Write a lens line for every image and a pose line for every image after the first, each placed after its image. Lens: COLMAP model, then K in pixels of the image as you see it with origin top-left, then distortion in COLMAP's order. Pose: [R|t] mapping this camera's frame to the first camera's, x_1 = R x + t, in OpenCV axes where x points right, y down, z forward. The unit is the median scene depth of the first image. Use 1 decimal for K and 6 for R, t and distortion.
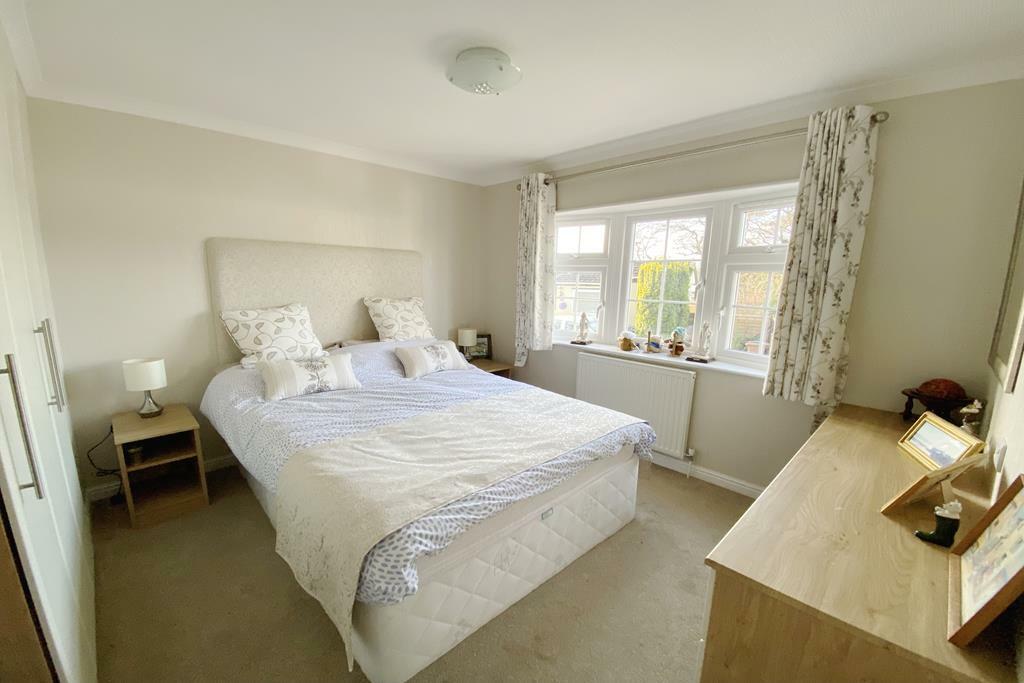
lens RADIAL K [[409.6, 0, 508.2], [0, 409.6, 353.5], [0, 0, 1]] dist [0.014080, -0.020181]
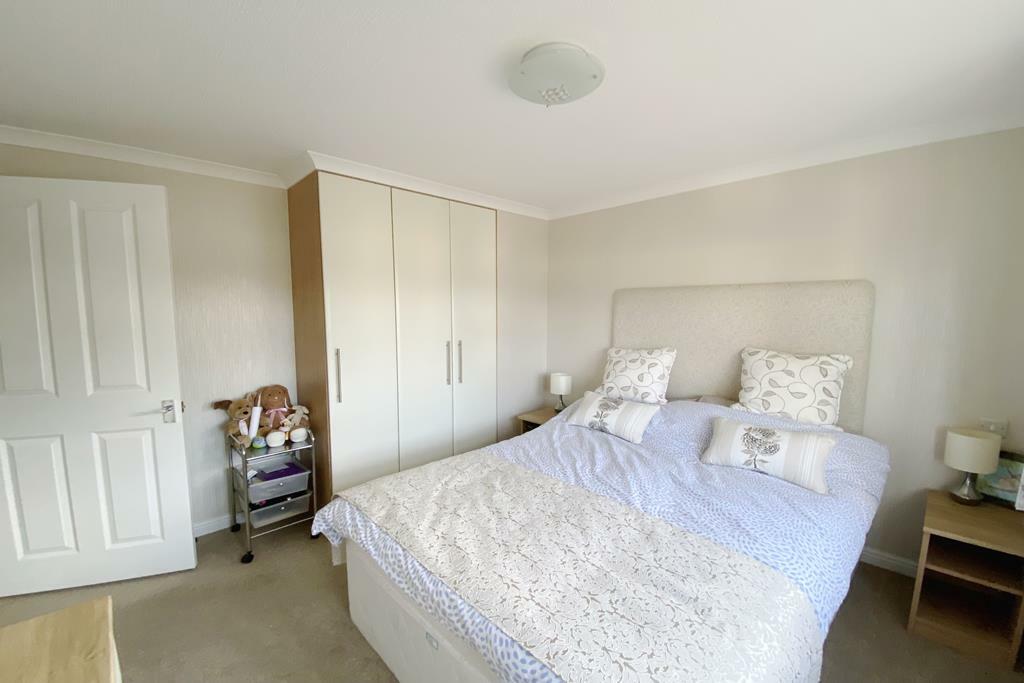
lens RADIAL K [[409.6, 0, 508.2], [0, 409.6, 353.5], [0, 0, 1]] dist [0.014080, -0.020181]
pose [[0.006268, 0.088869, -0.996024, 0.520540], [-0.189545, 0.978092, 0.086076, -0.134246], [0.981852, 0.188252, 0.022975, 0.682250]]
